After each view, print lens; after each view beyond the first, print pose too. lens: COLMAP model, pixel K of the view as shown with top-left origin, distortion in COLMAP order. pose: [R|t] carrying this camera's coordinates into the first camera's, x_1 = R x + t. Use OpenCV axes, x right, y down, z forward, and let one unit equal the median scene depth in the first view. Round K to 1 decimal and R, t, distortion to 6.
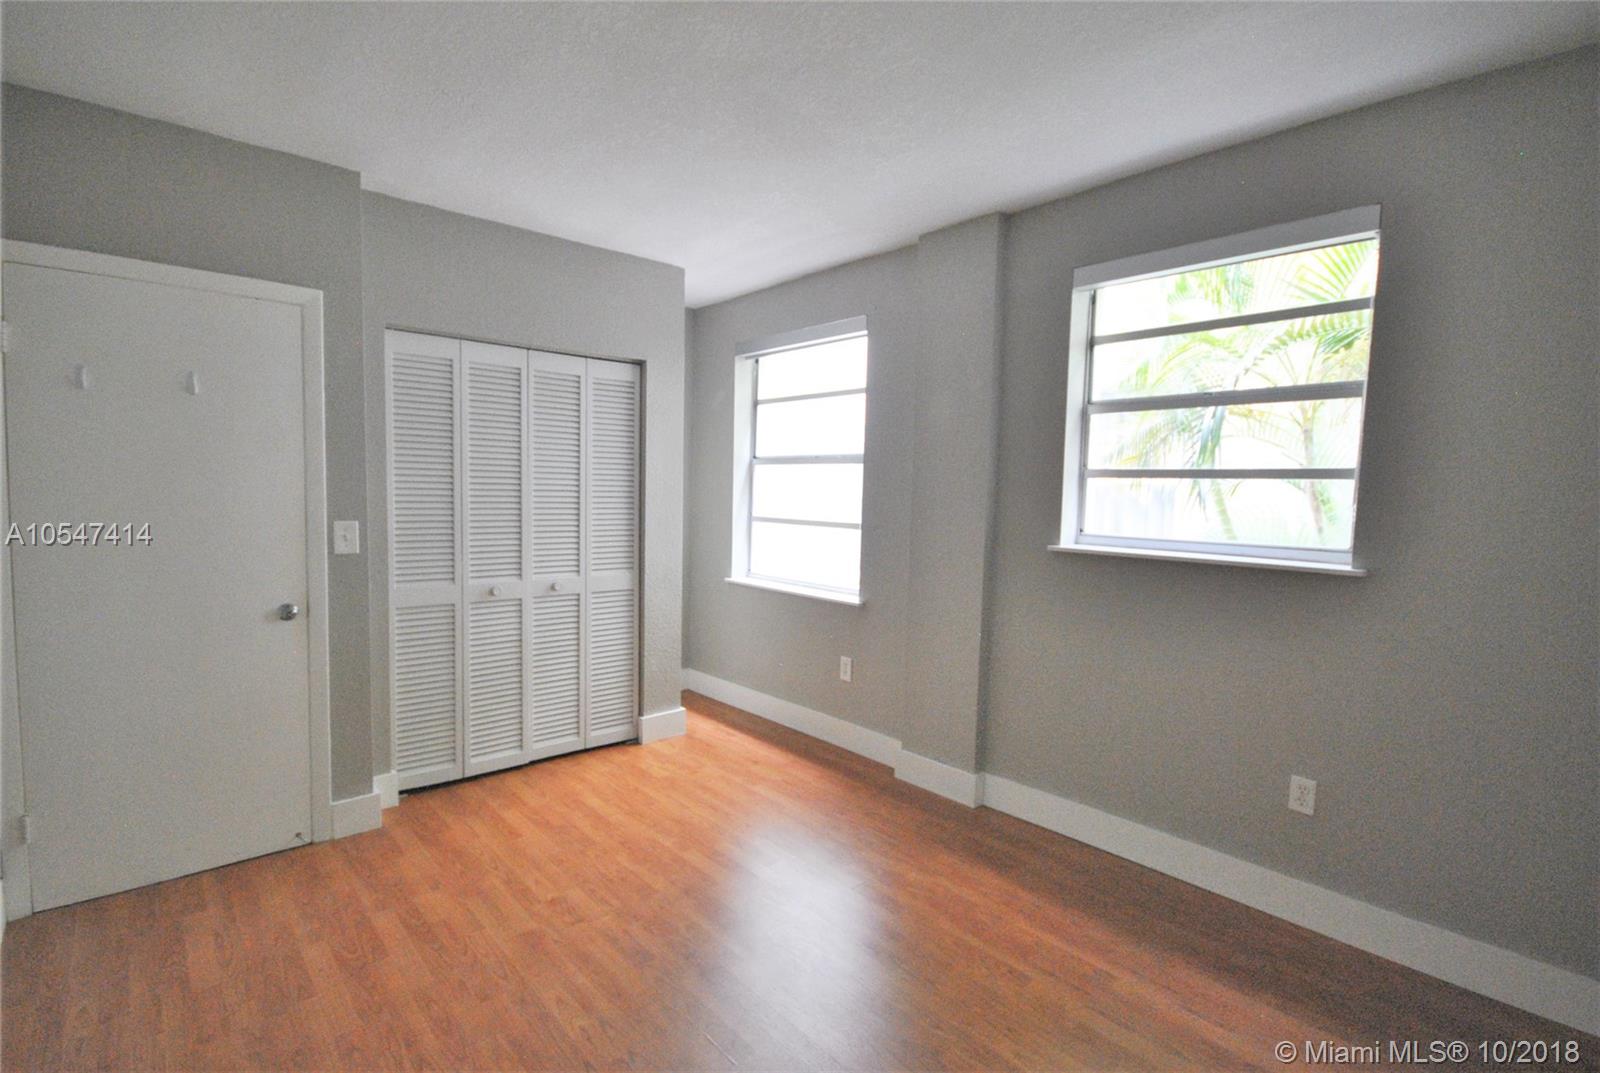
lens RADIAL K [[740.4, 0, 806.7], [0, 740.4, 535.9], [0, 0, 1]] dist [0.015622, -0.013092]
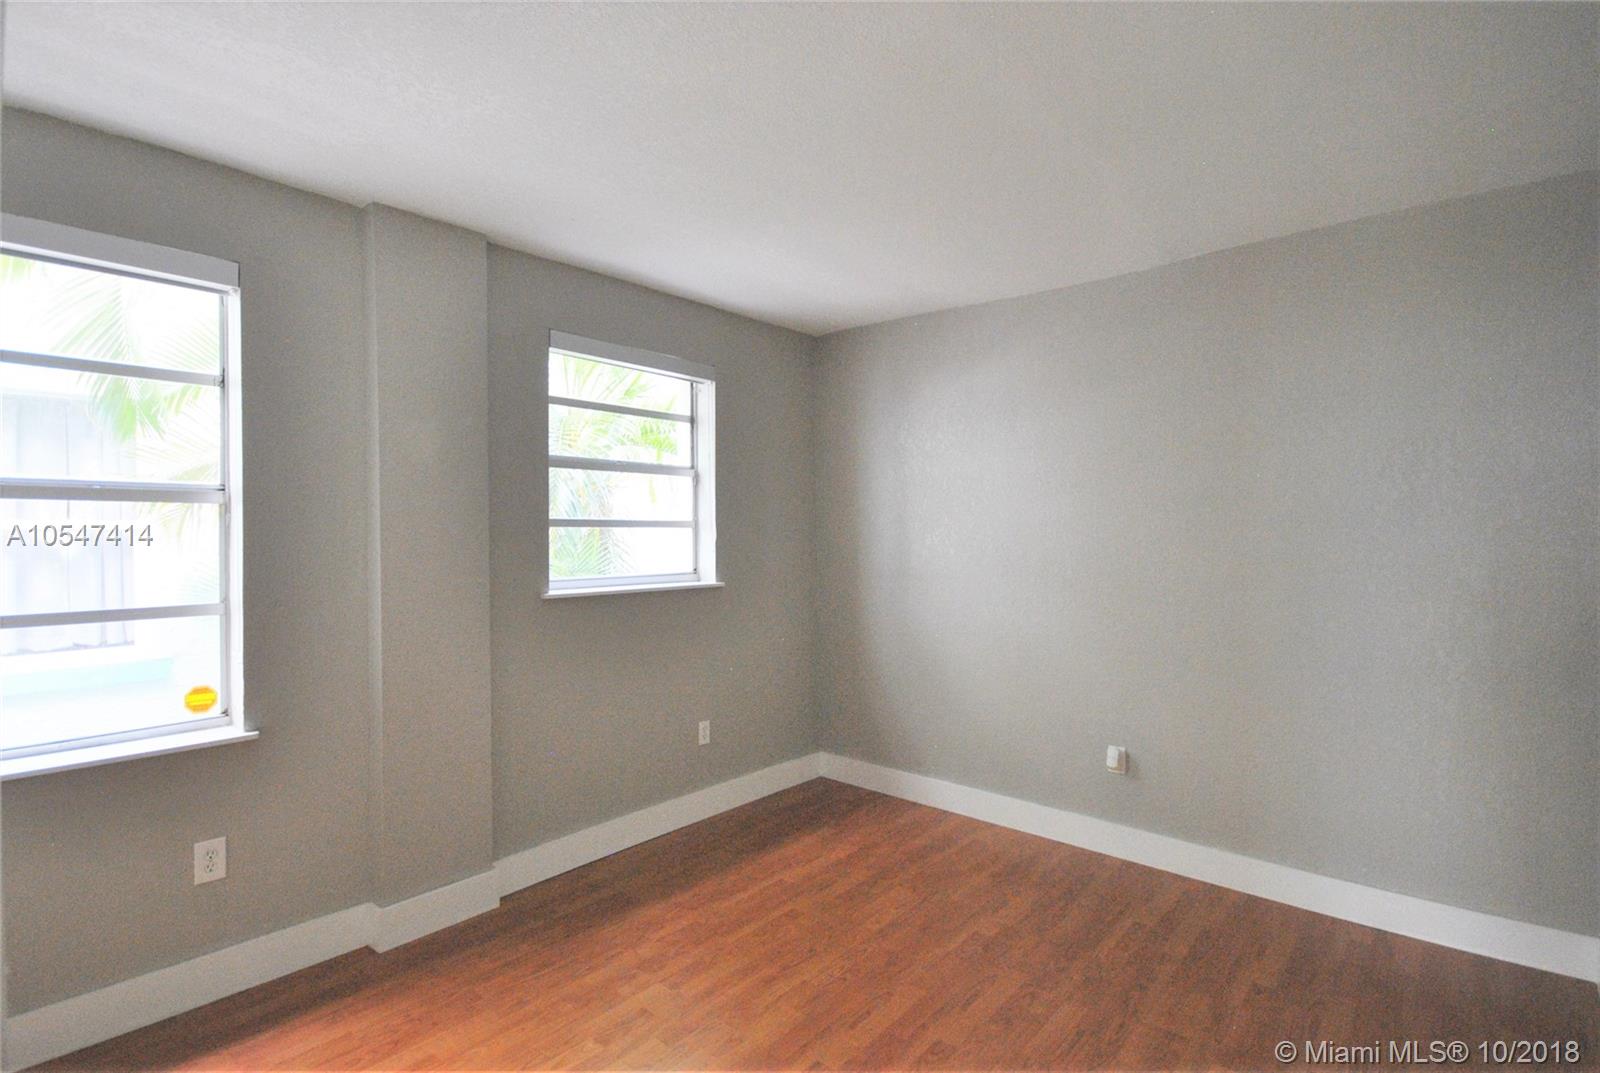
lens RADIAL K [[700.4, 0, 800.0], [0, 700.4, 536.5], [0, 0, 1]] dist [0.001406, 0.000115]
pose [[-0.068056, -0.017834, 0.997522, -0.677423], [0.071407, 0.997189, 0.022700, -0.064985], [-0.995123, 0.072775, -0.066591, 0.750427]]
